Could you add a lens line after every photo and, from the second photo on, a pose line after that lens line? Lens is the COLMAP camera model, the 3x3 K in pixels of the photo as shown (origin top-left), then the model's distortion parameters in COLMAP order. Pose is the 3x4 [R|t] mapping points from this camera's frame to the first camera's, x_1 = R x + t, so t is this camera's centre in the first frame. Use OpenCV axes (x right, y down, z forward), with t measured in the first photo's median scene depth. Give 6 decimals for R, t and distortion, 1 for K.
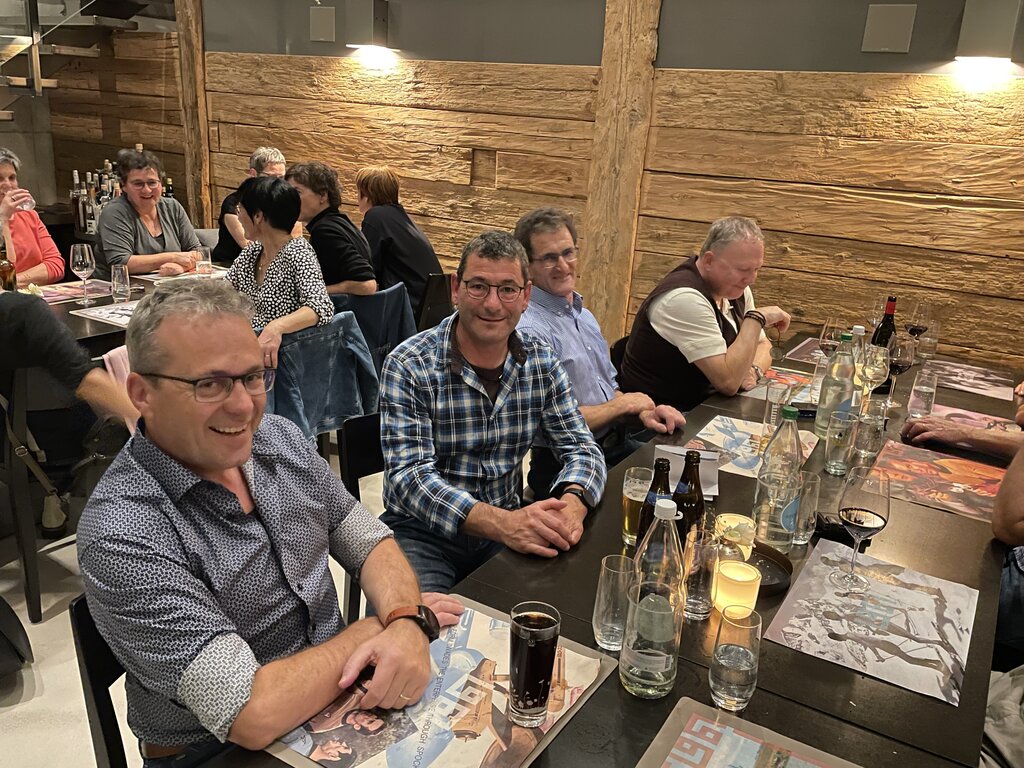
lens RADIAL K [[861.9, 0, 508.8], [0, 861.9, 376.3], [0, 0, 1]] dist [0.058295, -0.066749]
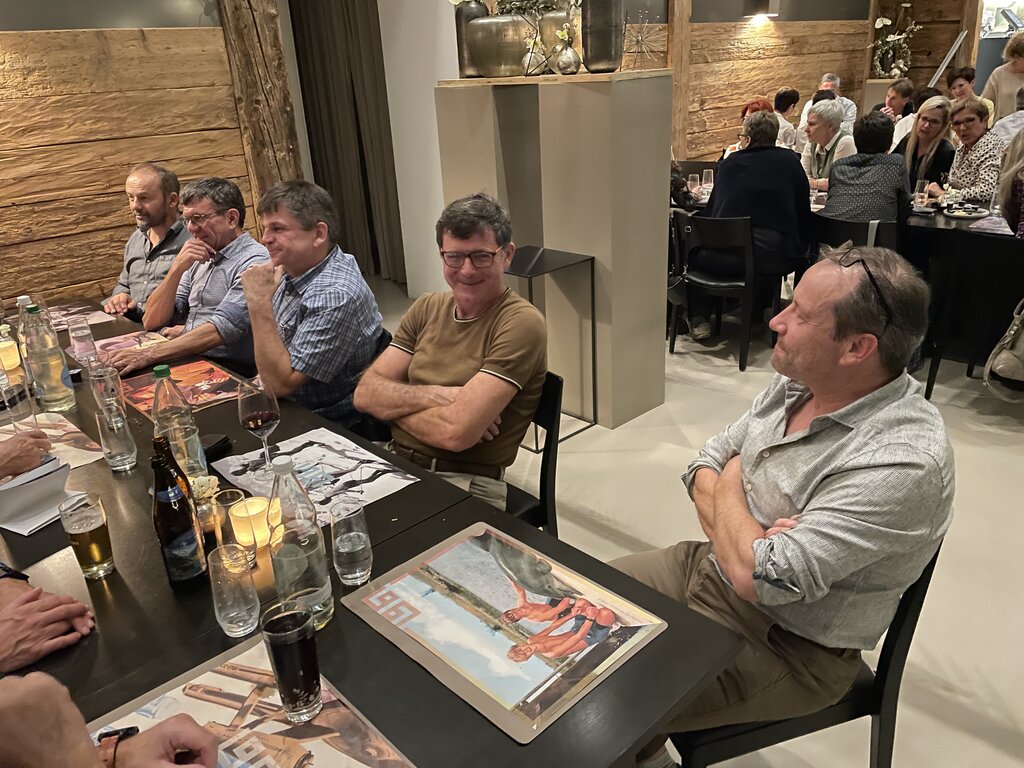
lens RADIAL K [[779.9, 0, 511.7], [0, 779.9, 376.3], [0, 0, 1]] dist [0.086214, -0.113391]
pose [[0.239088, -0.419982, 0.875473, -0.196433], [0.337114, 0.881441, 0.330780, -0.059525], [-0.910599, 0.216048, 0.352324, 0.131695]]
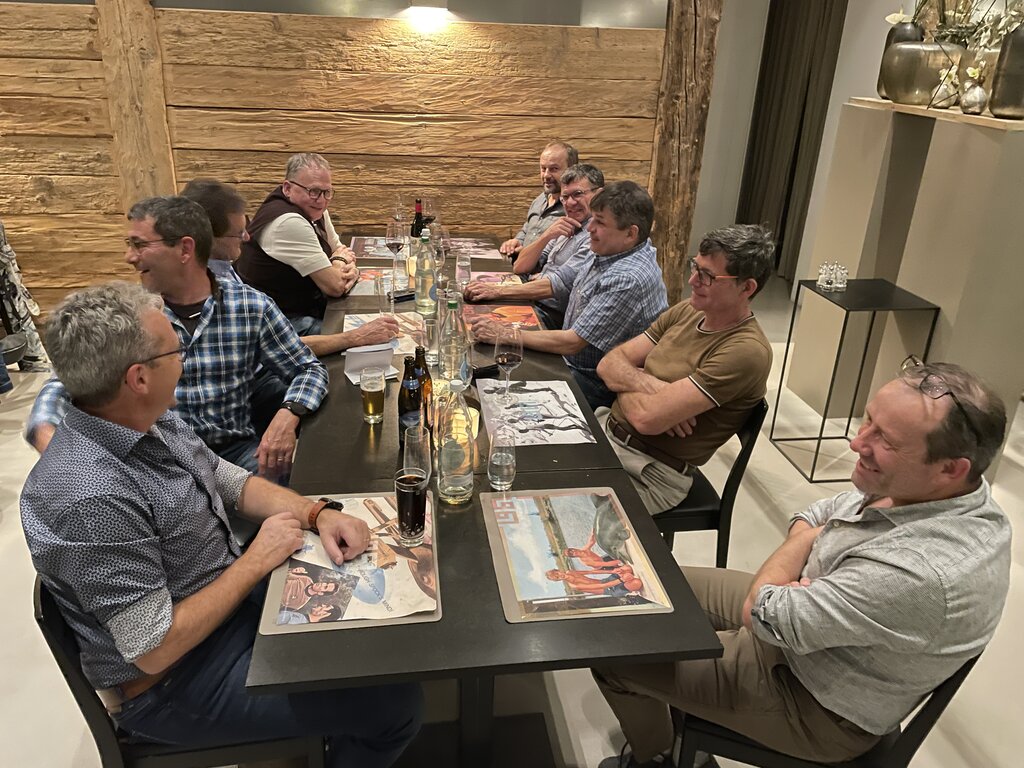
lens RADIAL K [[779.9, 0, 511.5], [0, 779.9, 384.6], [0, 0, 1]] dist [0.086214, -0.113391]
pose [[0.763574, -0.290247, 0.576811, -0.197647], [0.190088, 0.954738, 0.228782, -0.054831], [-0.617107, -0.065047, 0.784186, -0.062952]]
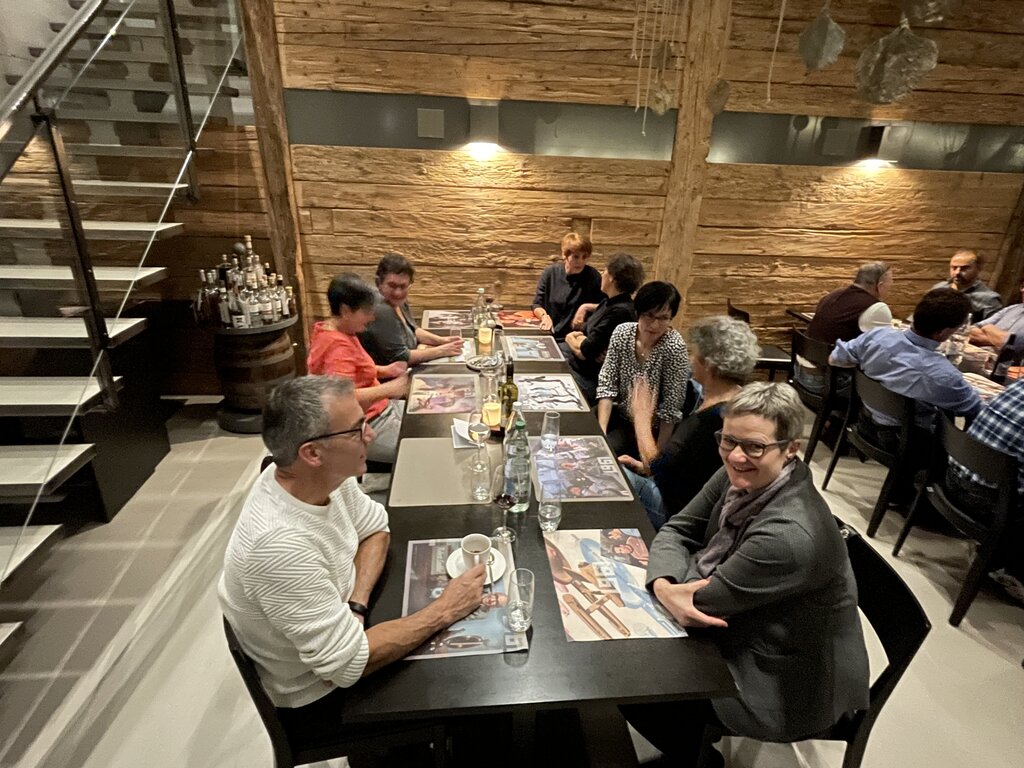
lens RADIAL K [[555.7, 0, 505.2], [0, 555.7, 385.4], [0, 0, 1]] dist [-0.008221, -0.001472]
pose [[0.812866, -0.248883, 0.526599, -0.799848], [0.181386, 0.967318, 0.177187, -0.211791], [-0.553487, -0.048512, 0.831444, 0.347401]]
